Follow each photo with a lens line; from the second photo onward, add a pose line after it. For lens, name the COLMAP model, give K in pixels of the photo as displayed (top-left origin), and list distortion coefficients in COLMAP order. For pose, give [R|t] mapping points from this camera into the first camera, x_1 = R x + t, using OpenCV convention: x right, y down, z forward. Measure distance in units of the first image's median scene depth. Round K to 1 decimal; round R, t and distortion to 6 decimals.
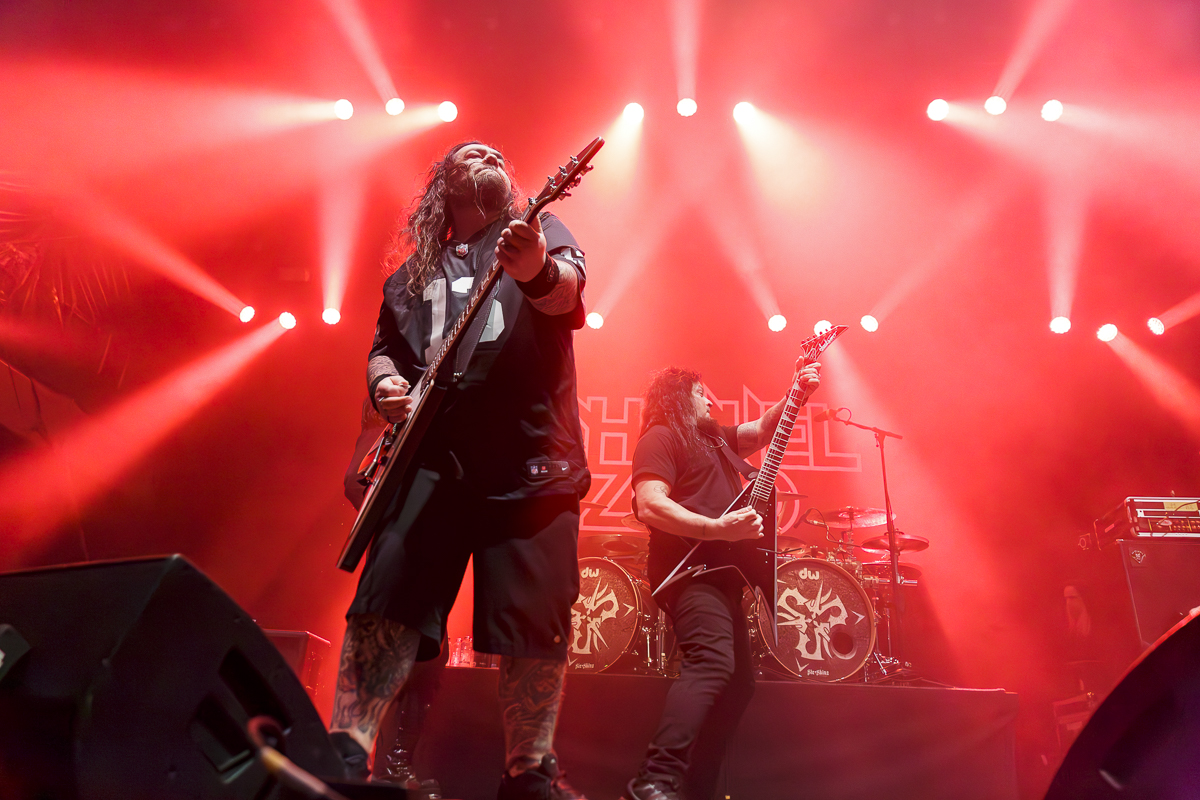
lens RADIAL K [[818.9, 0, 600.0], [0, 818.9, 400.0], [0, 0, 1]] dist [-0.043628, 0.008583]
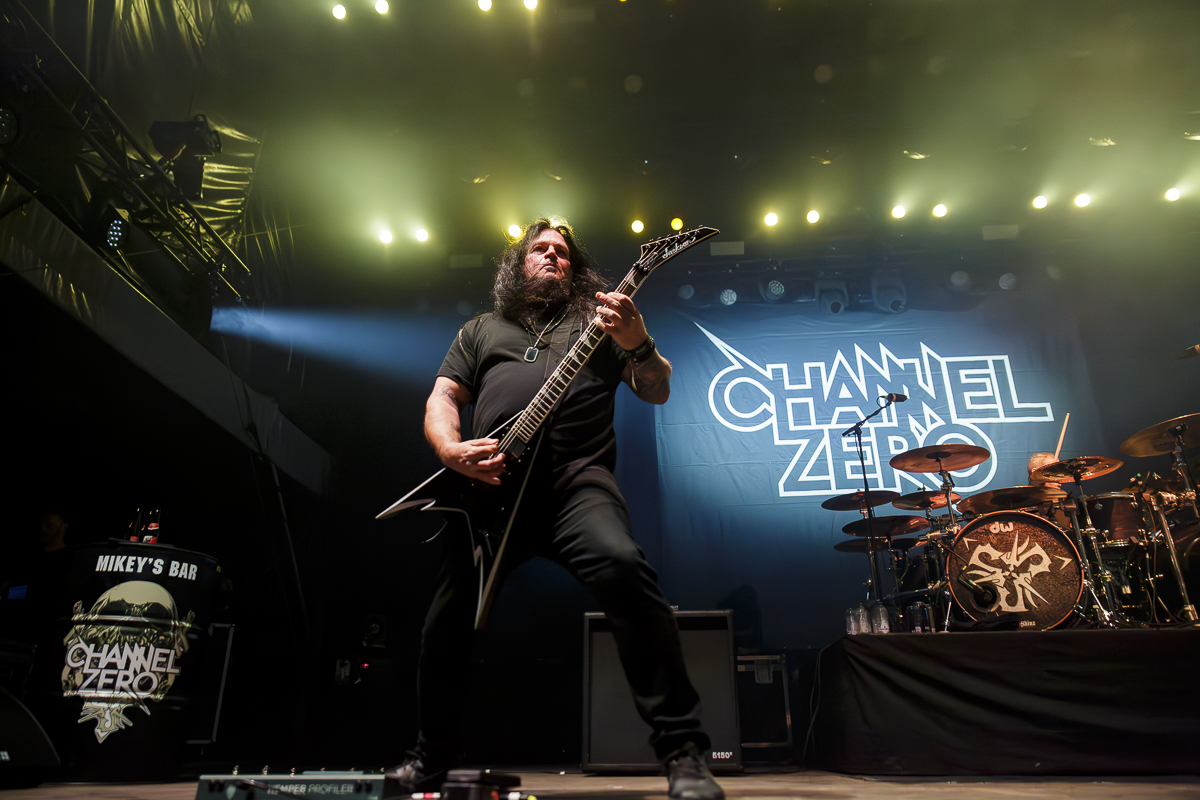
lens RADIAL K [[777.5, 0, 597.5], [0, 777.5, 384.5], [0, 0, 1]] dist [-0.004996, -0.000637]
pose [[0.997828, -0.065822, 0.002627, -0.509873], [0.065816, 0.997828, 0.002647, 0.008531], [-0.002795, -0.002469, 0.999993, 0.085419]]
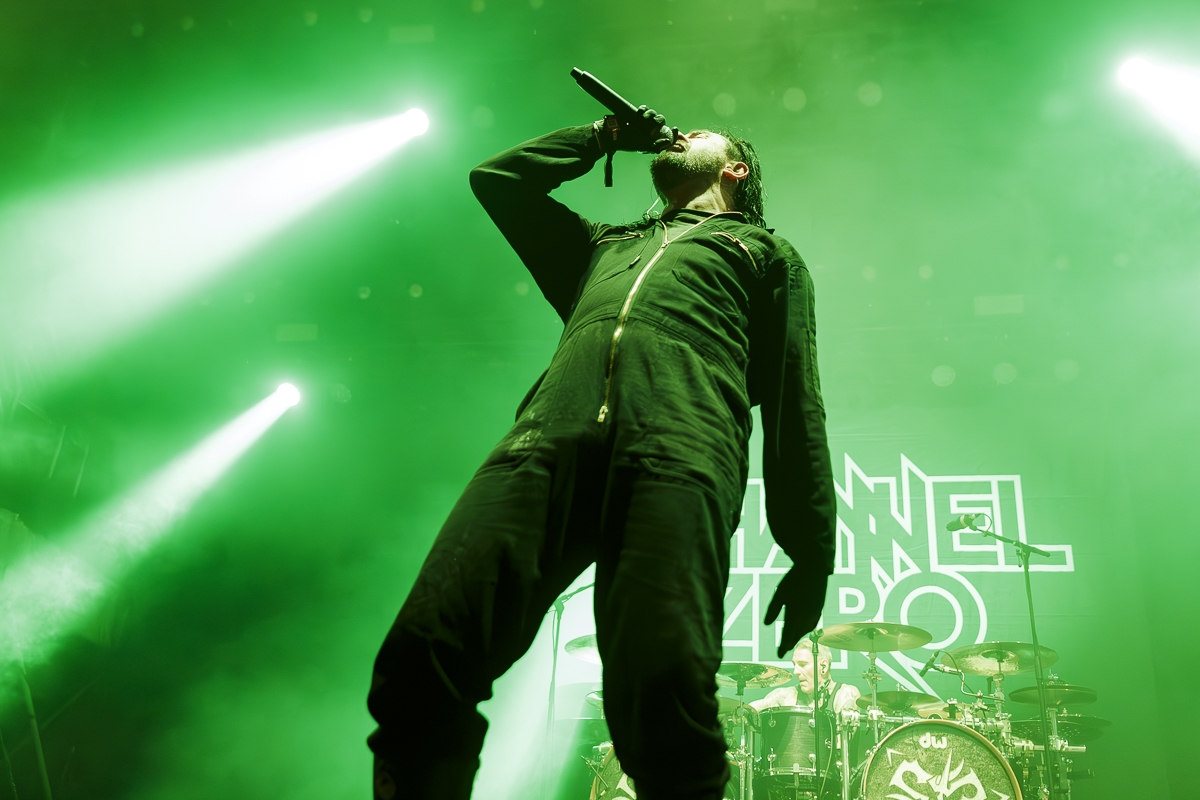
lens RADIAL K [[1190.4, 0, 618.8], [0, 1190.4, 309.8], [0, 0, 1]] dist [-0.087170, 0.105472]
pose [[0.992537, -0.057366, -0.107605, 0.104883], [0.044534, 0.992006, -0.118071, -0.074046], [0.113518, 0.112398, 0.987158, -0.179108]]
